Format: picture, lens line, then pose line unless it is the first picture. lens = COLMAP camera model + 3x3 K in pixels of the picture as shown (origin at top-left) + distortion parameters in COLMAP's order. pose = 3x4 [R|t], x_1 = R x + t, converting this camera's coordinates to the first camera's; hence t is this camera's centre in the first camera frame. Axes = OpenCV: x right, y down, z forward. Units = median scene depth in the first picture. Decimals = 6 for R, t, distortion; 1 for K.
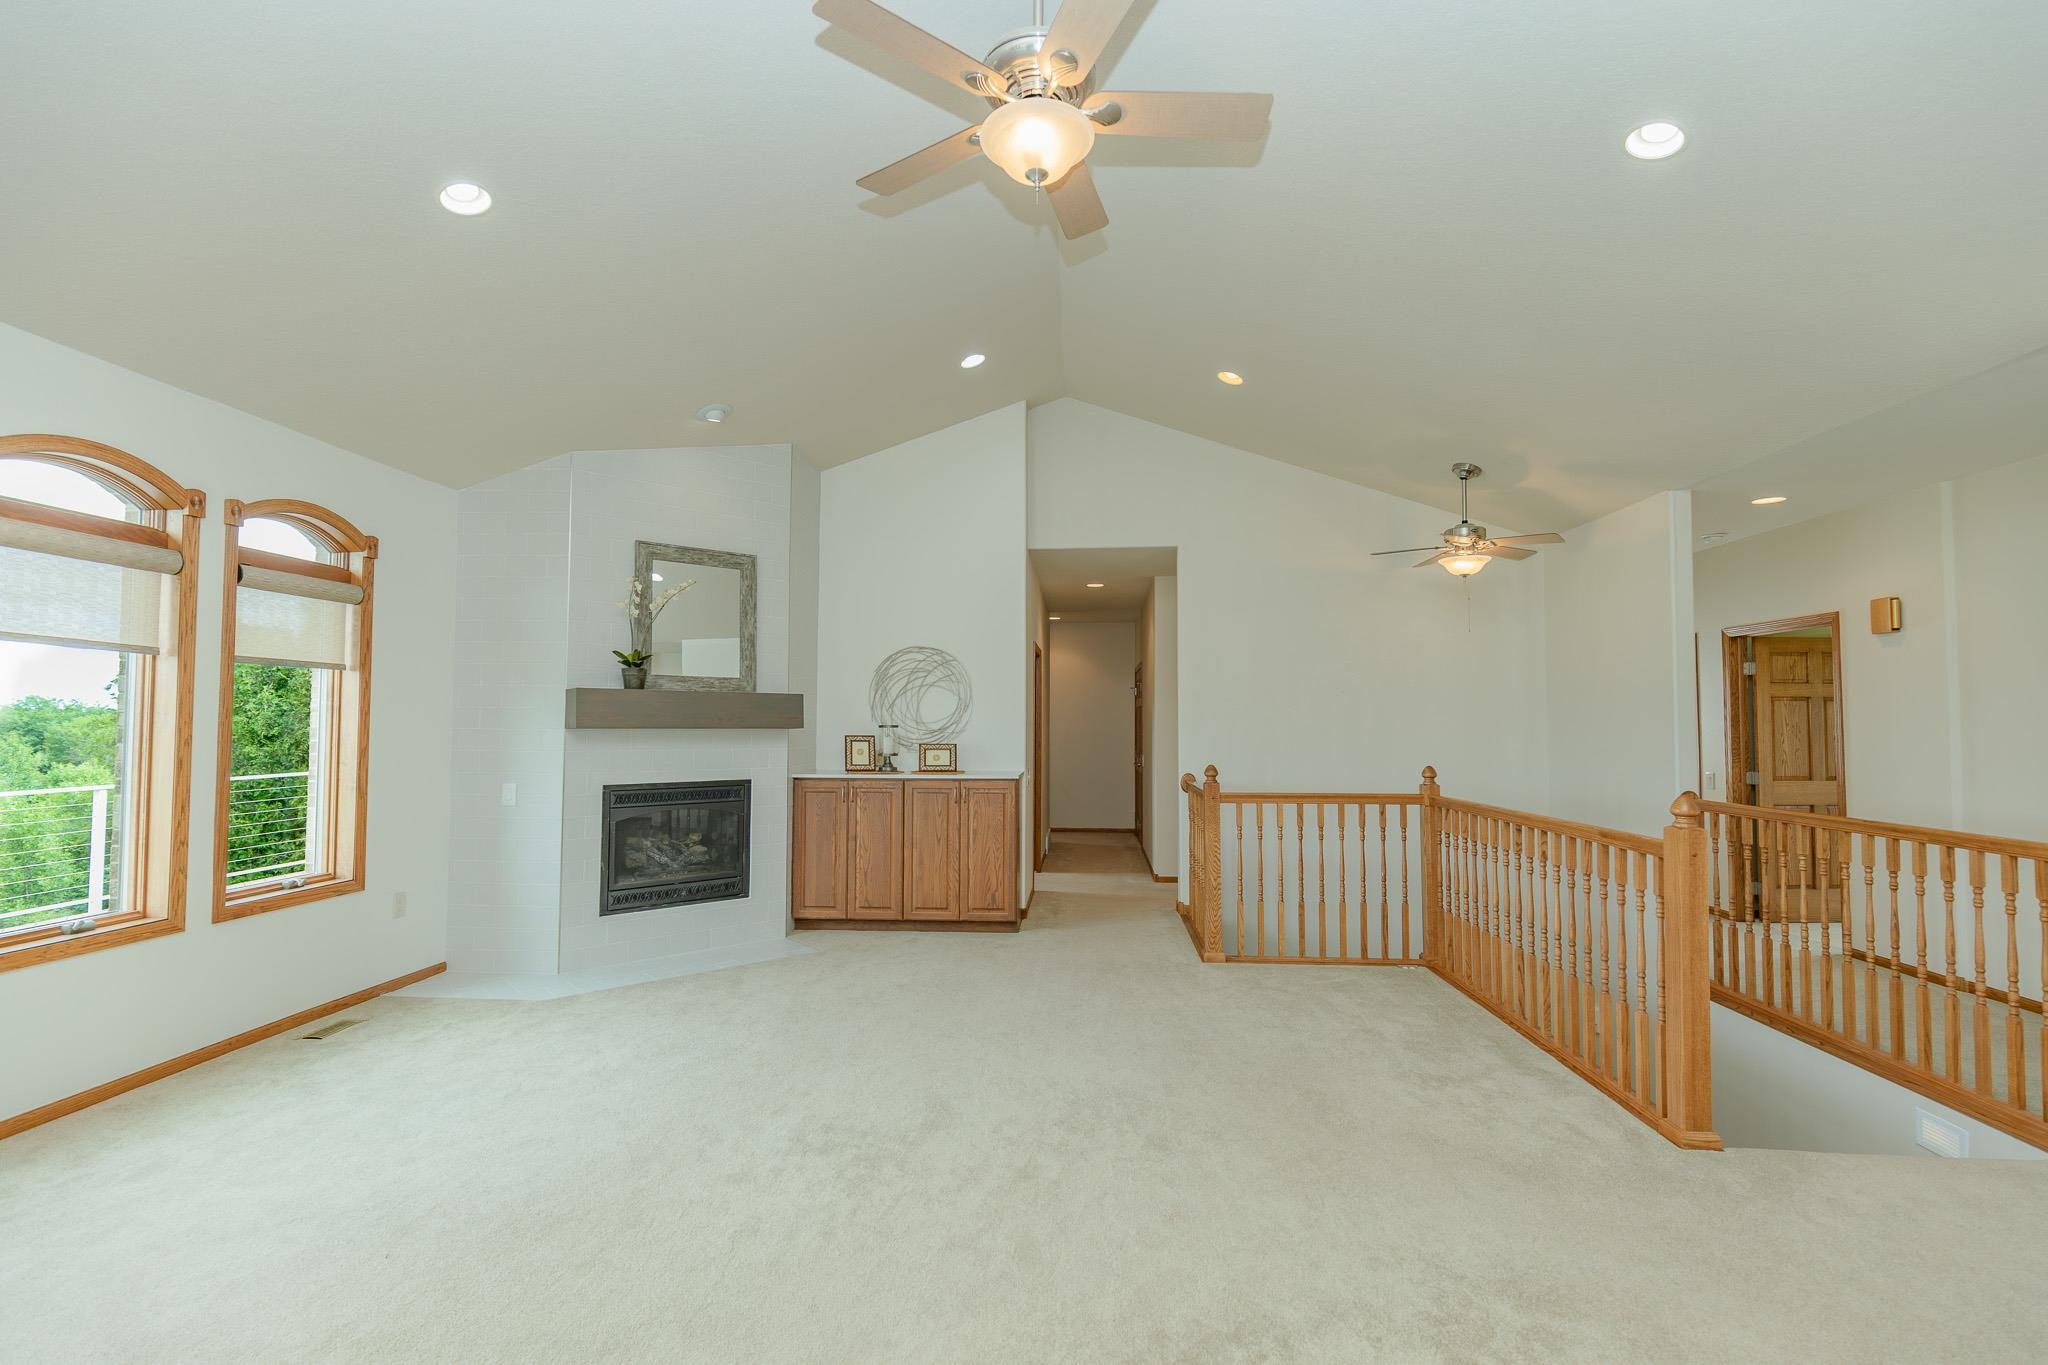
lens RADIAL K [[924.0, 0, 1027.7], [0, 924.0, 686.9], [0, 0, 1]] dist [0.008919, -0.003900]
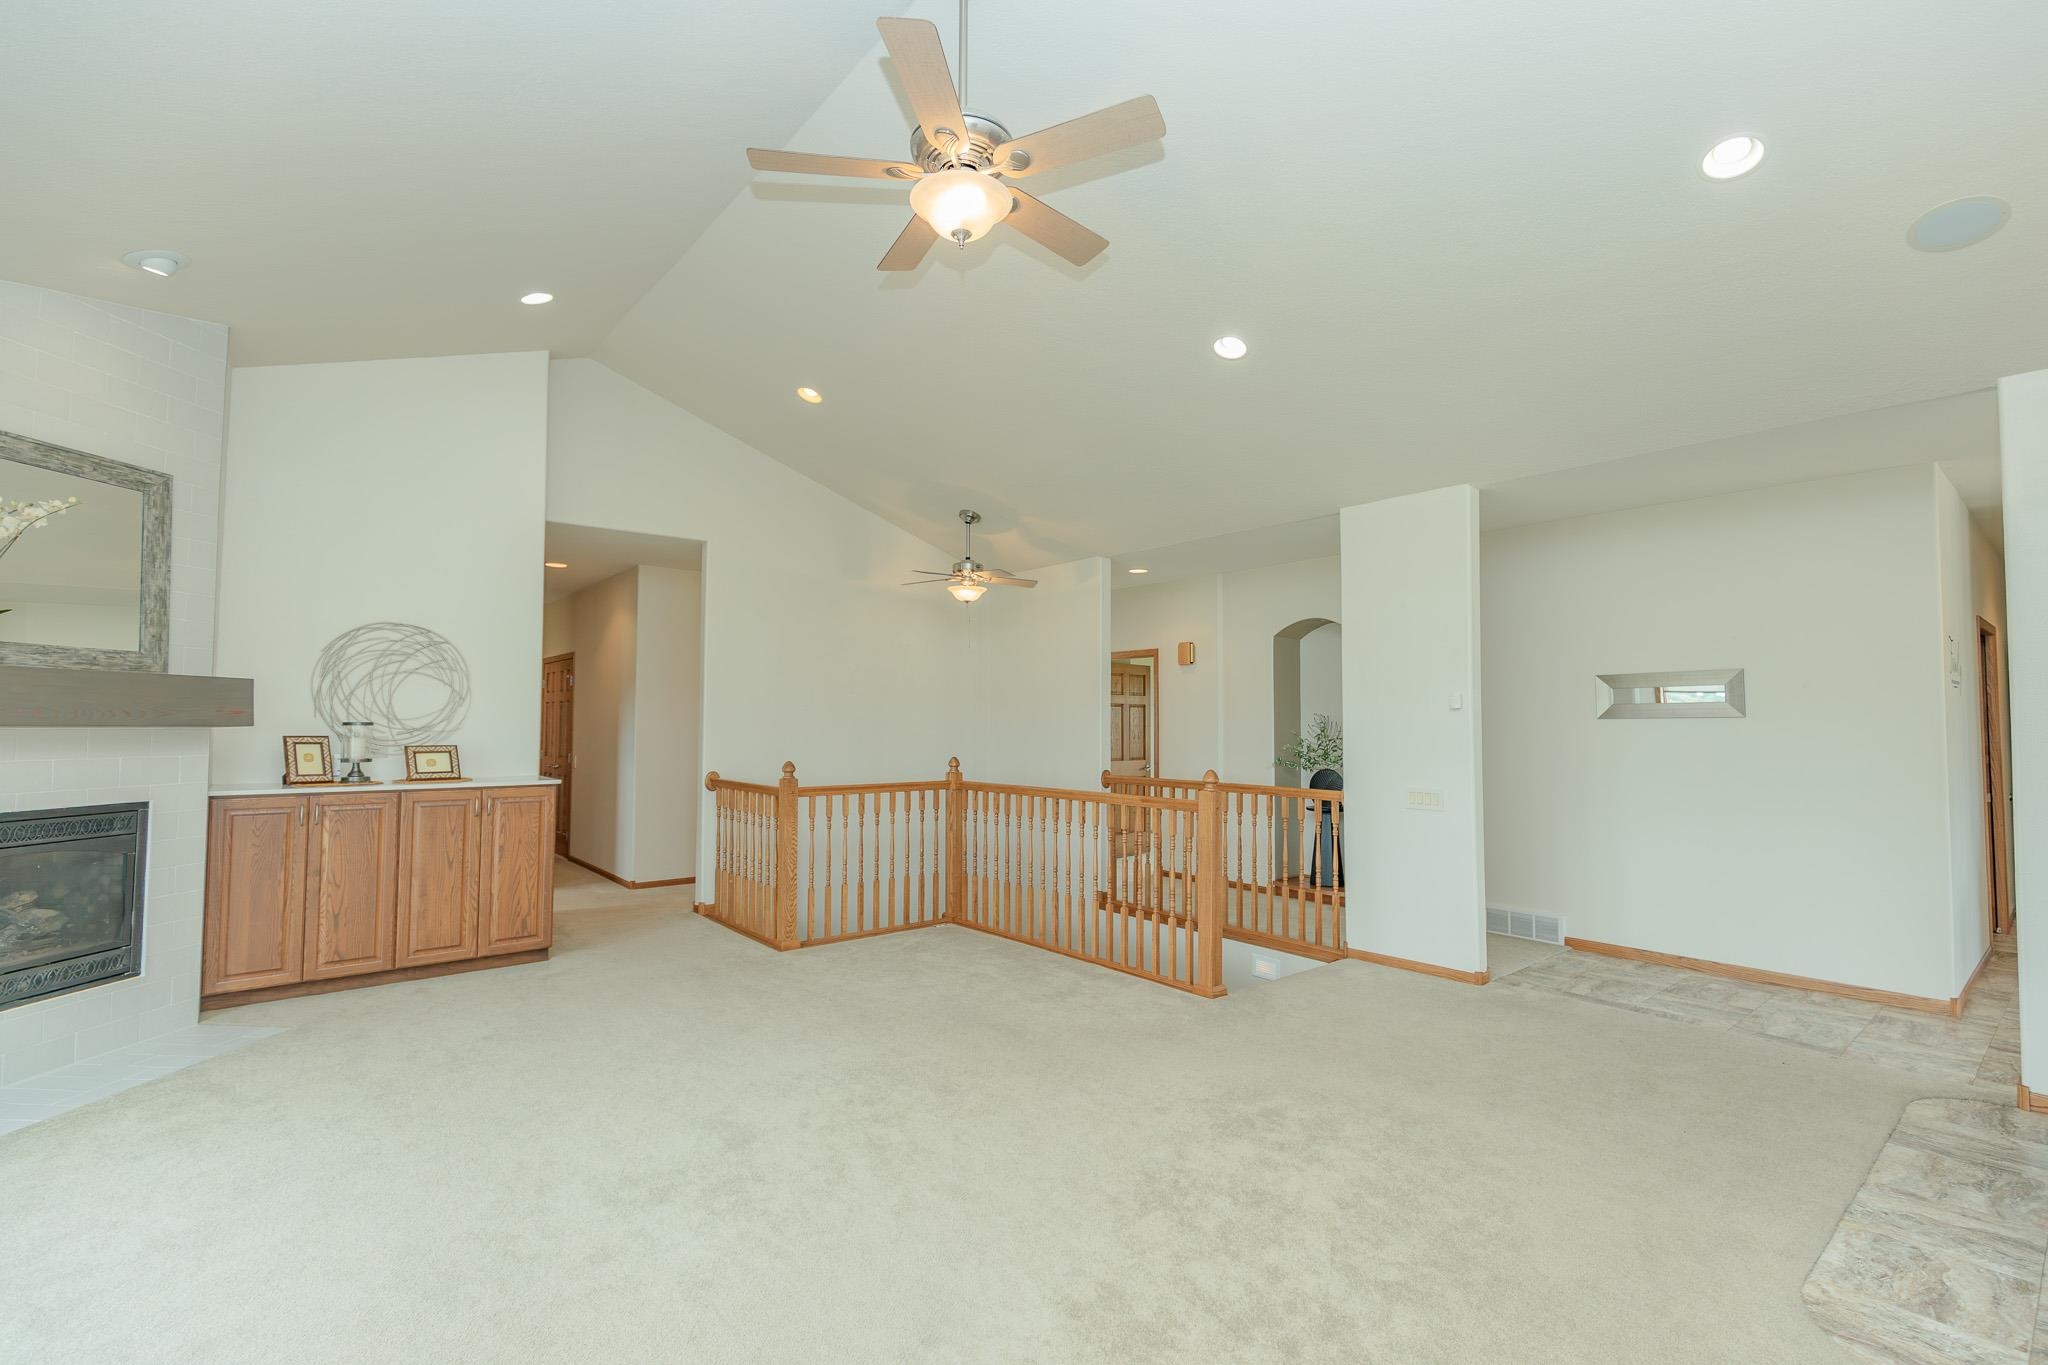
lens RADIAL K [[924.0, 0, 1024.4], [0, 924.0, 682.0], [0, 0, 1]] dist [0.008919, -0.003900]
pose [[0.718770, 0.032348, 0.694495, -0.317528], [-0.030885, 0.999417, -0.014585, 0.002148], [-0.694561, -0.010966, 0.719350, 0.062092]]
